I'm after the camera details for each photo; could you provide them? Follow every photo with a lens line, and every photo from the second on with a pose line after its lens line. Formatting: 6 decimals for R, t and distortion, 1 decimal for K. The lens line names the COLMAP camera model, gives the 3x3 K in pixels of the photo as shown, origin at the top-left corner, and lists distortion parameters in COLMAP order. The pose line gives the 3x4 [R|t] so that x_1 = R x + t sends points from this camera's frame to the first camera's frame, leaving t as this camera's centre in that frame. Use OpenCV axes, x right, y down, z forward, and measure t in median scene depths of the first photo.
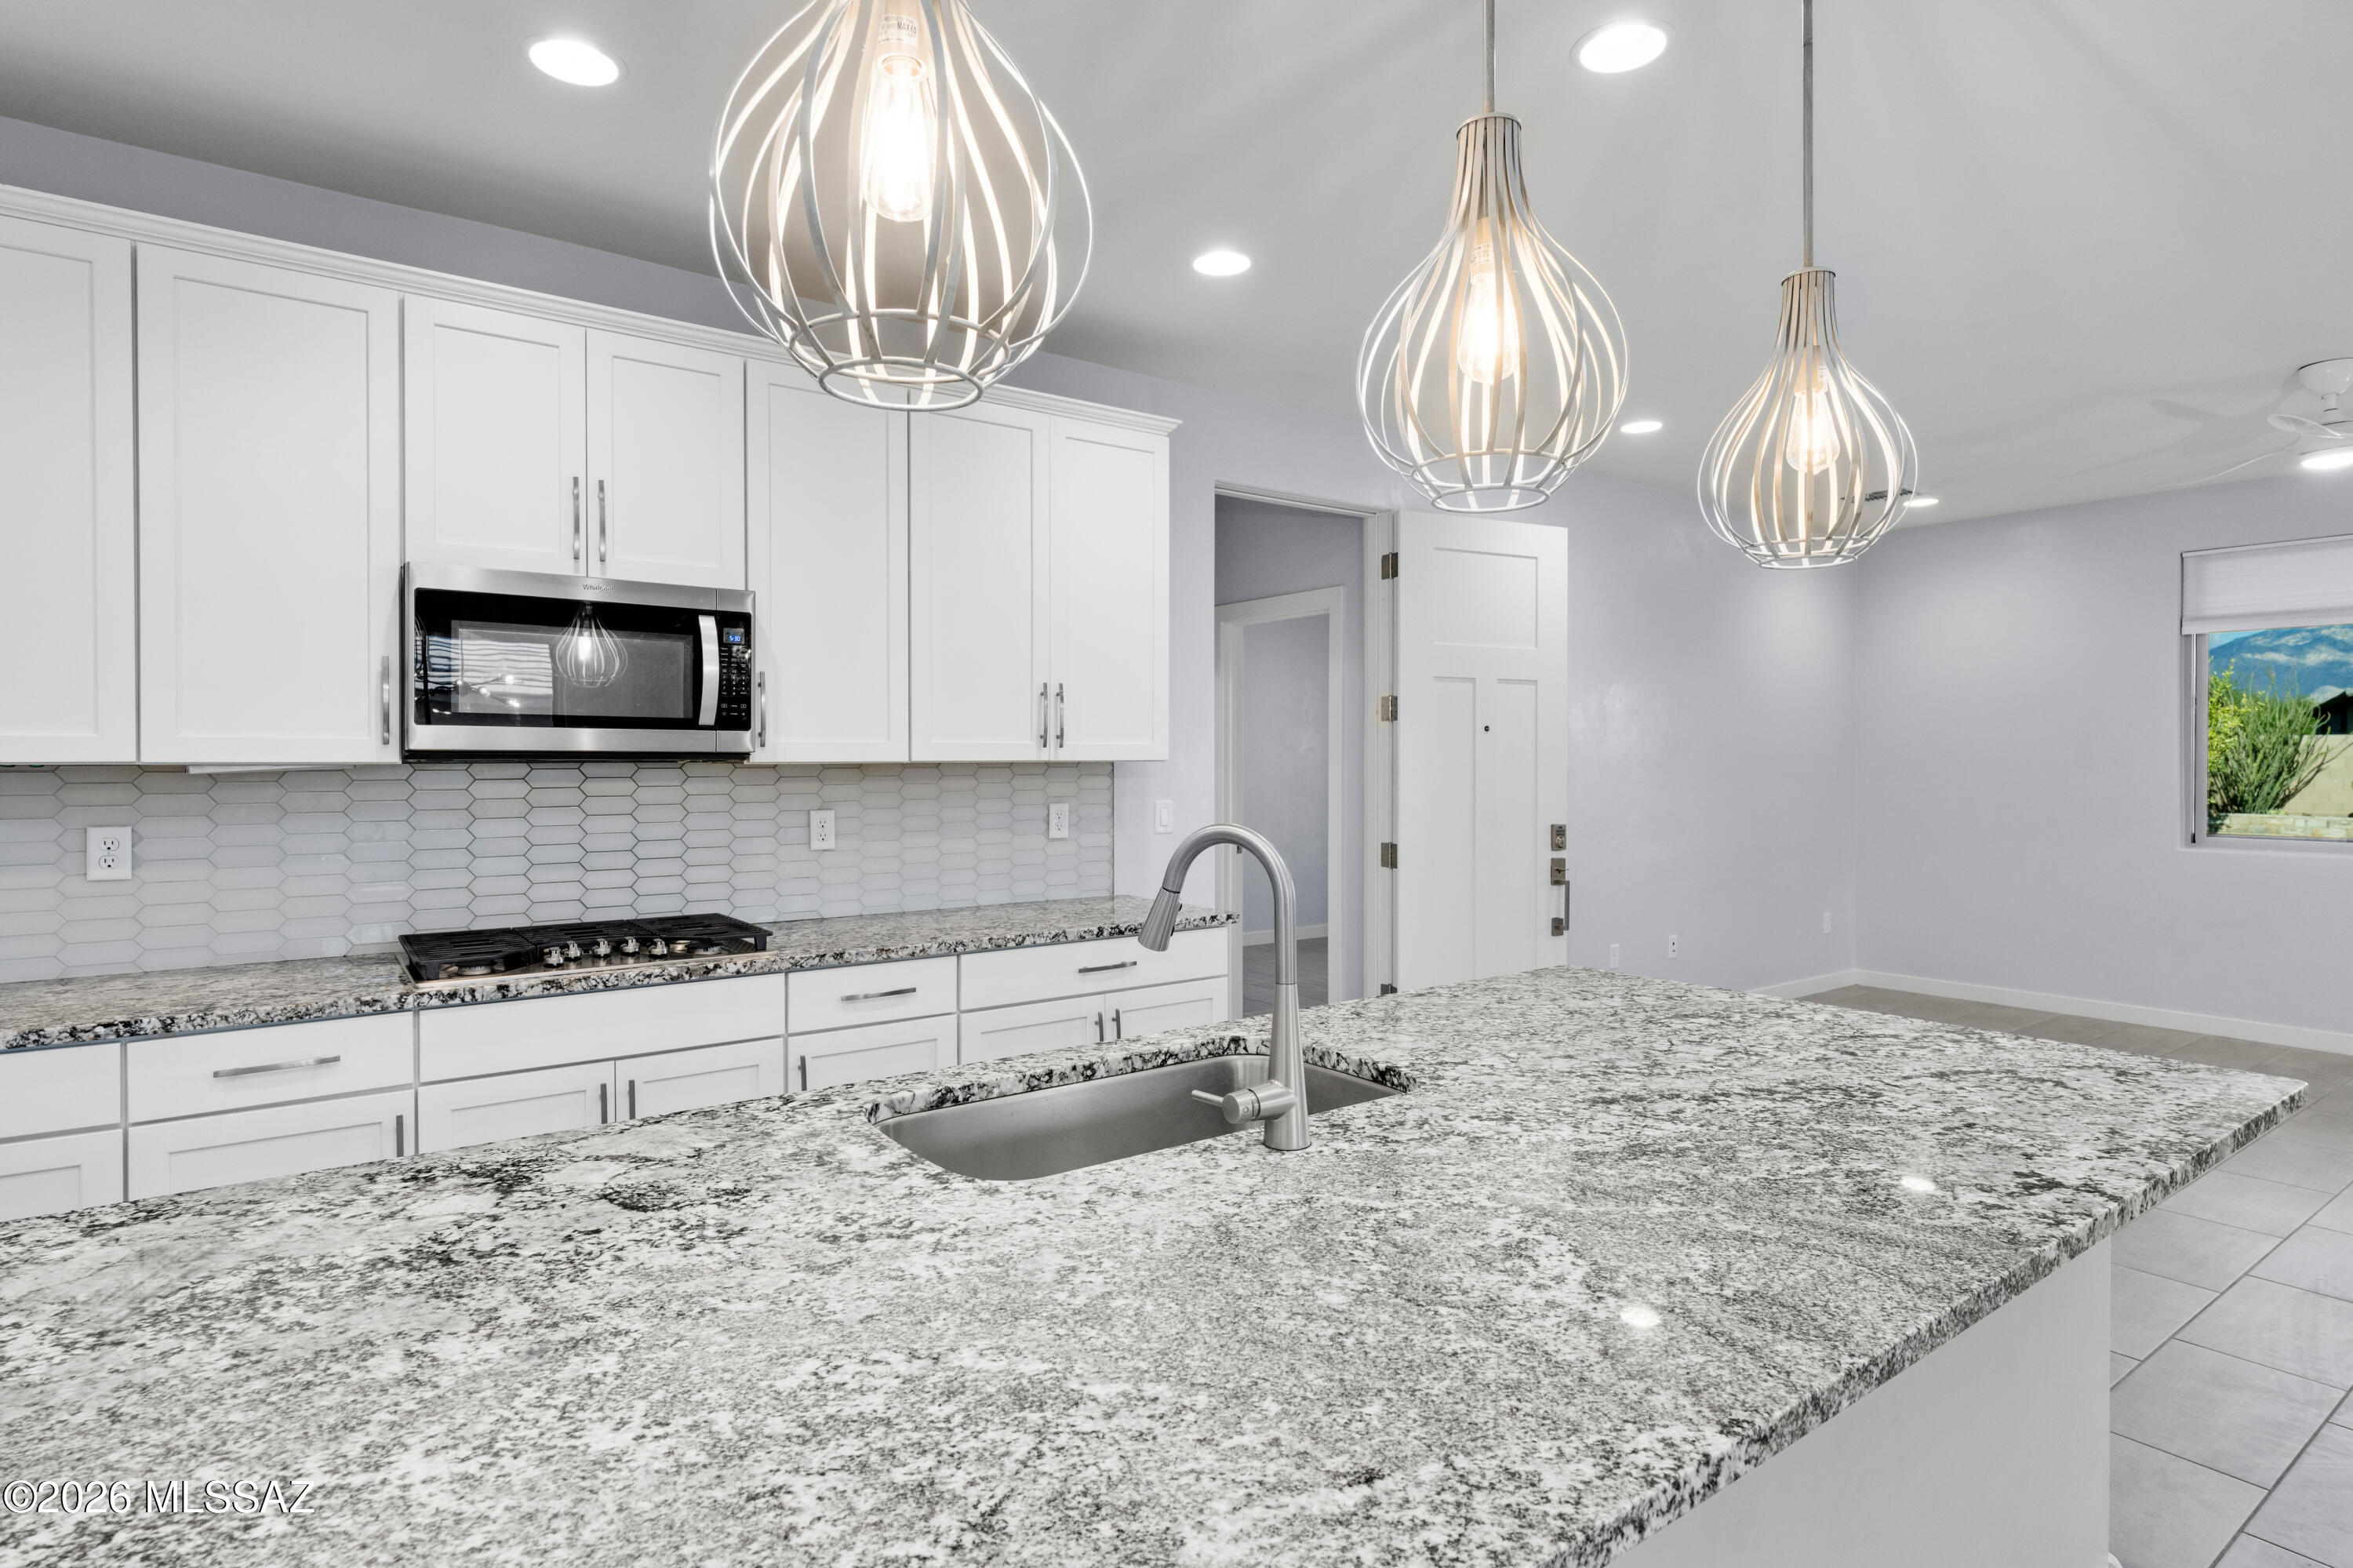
lens RADIAL K [[1248.9, 0, 1172.5], [0, 1248.9, 776.3], [0, 0, 1]] dist [-0.004672, -0.000672]
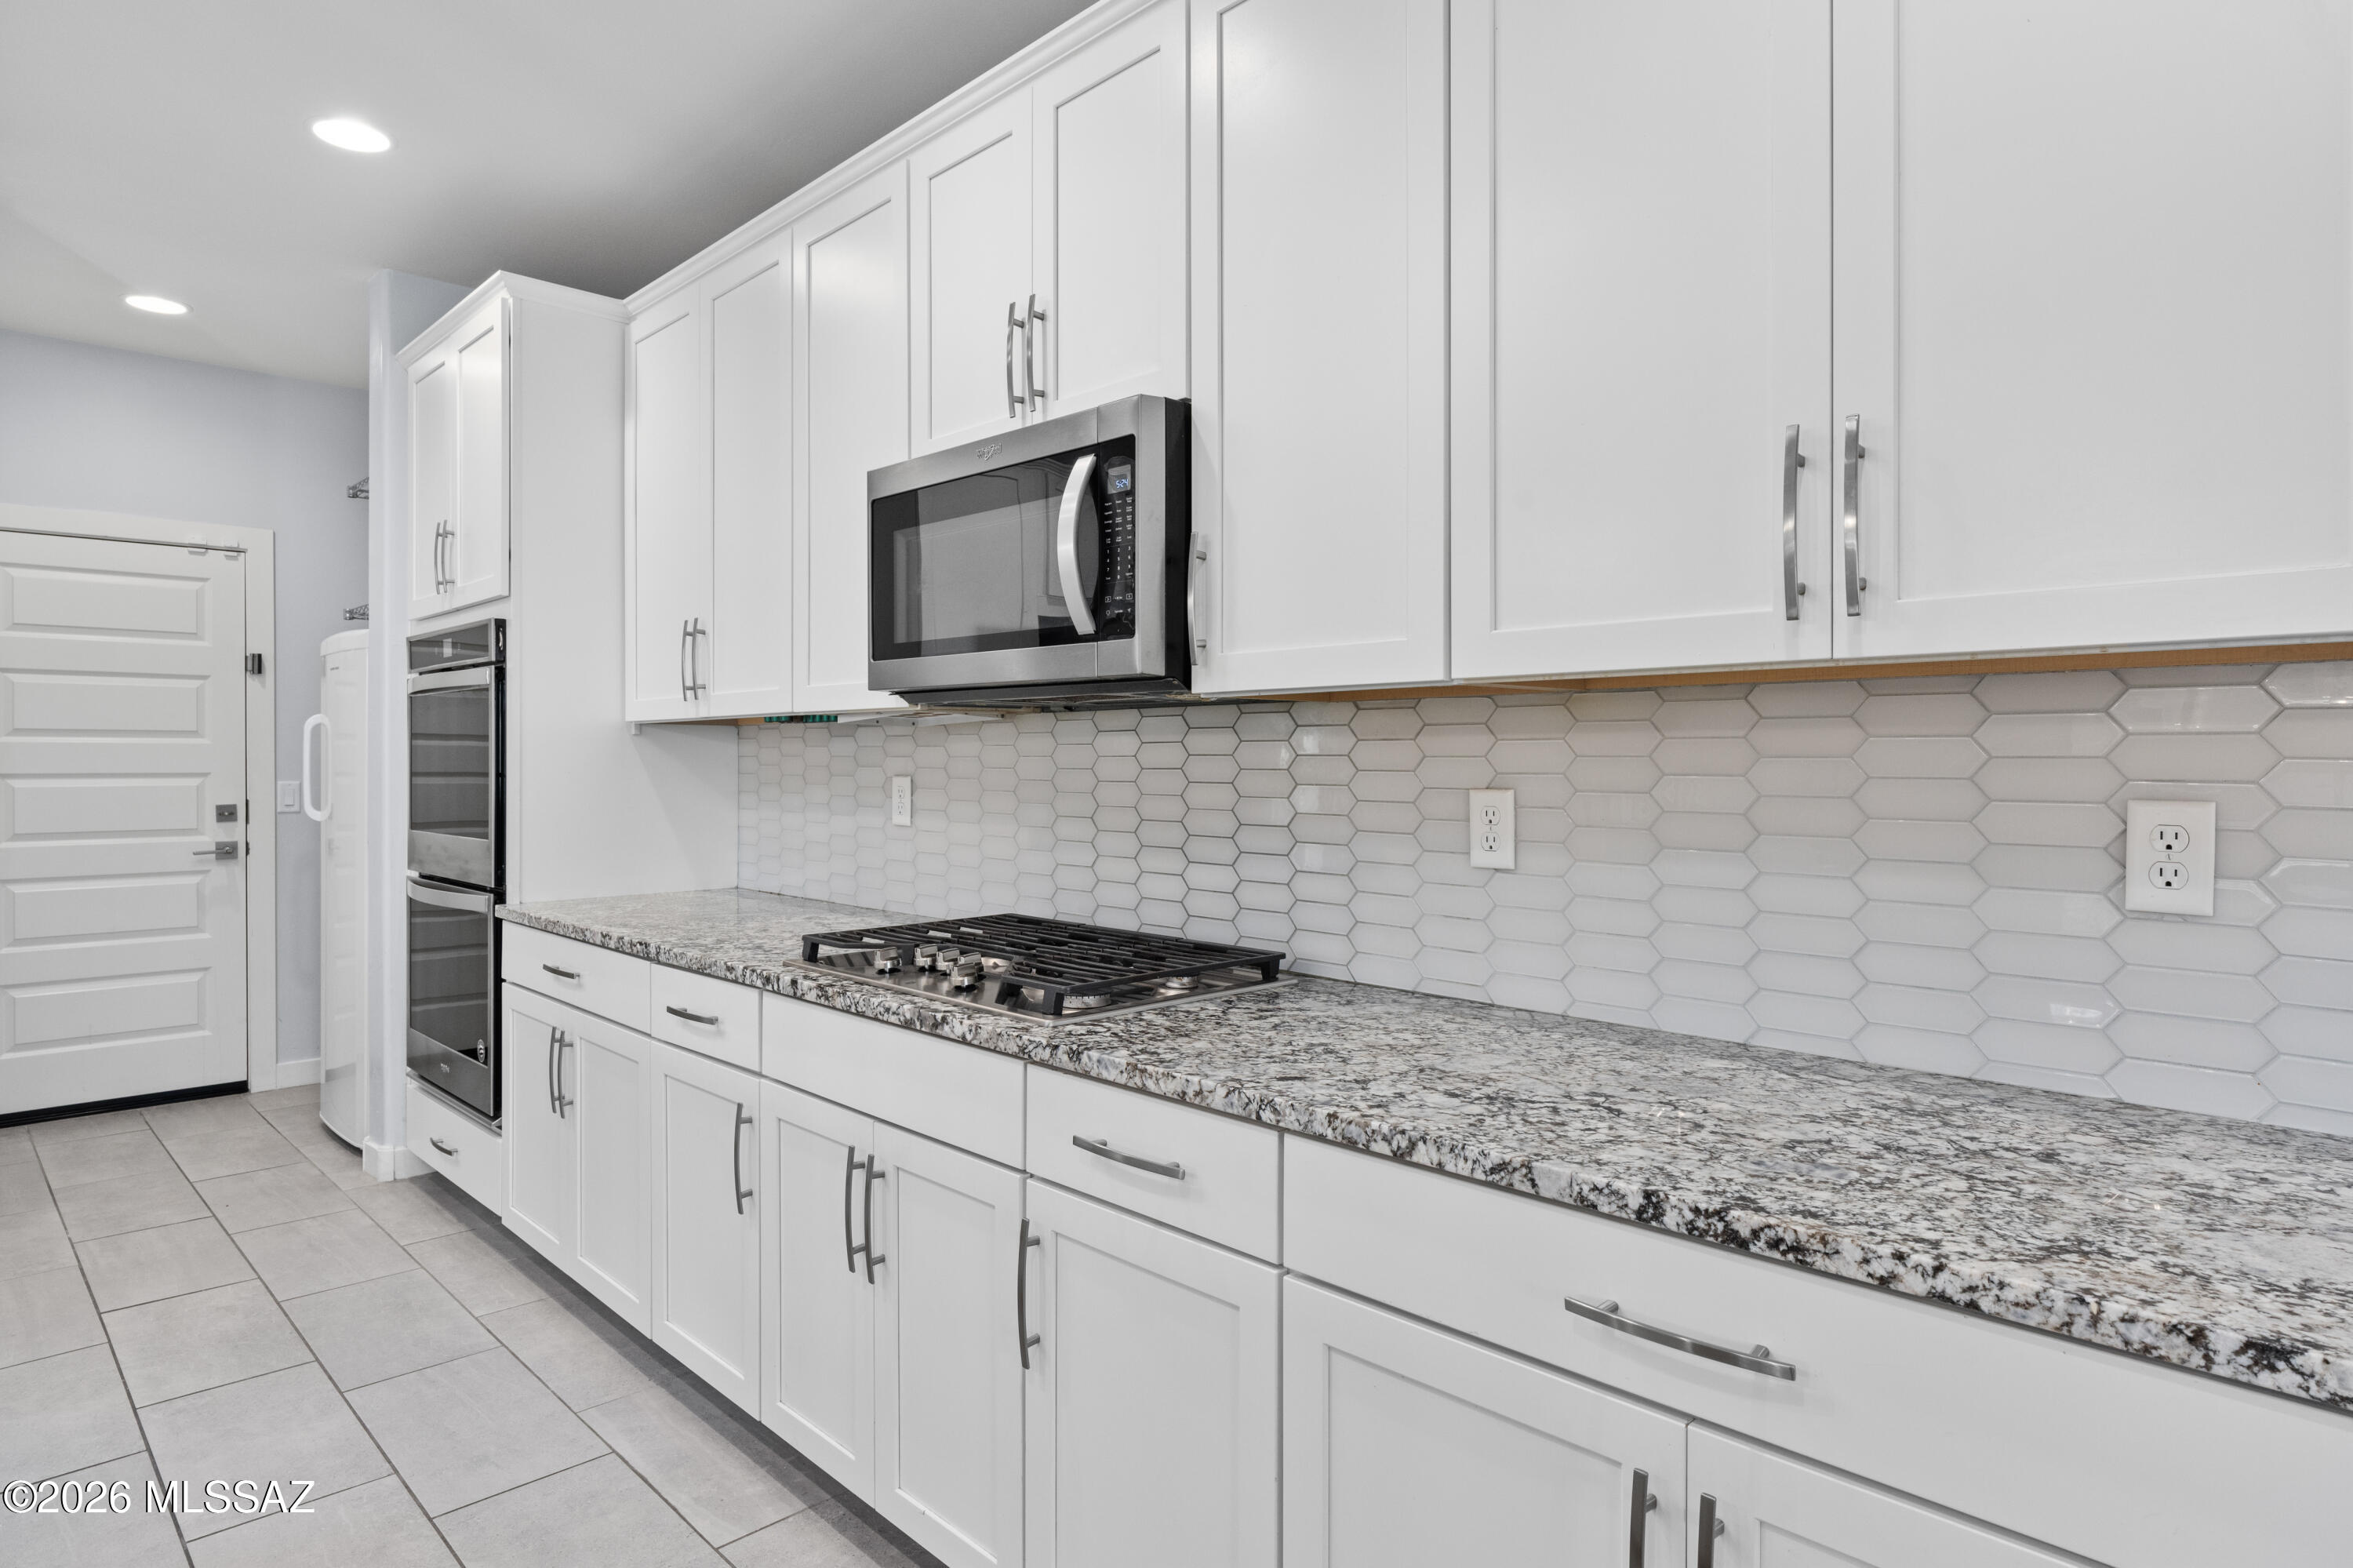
lens RADIAL K [[1345.6, 0, 1173.8], [0, 1345.6, 769.7], [0, 0, 1]] dist [0.001665, -0.000032]
pose [[0.110334, 0.009987, -0.993844, 0.270310], [-0.013580, 0.999871, 0.008540, 0.018085], [0.993802, 0.012554, 0.110455, 0.901997]]
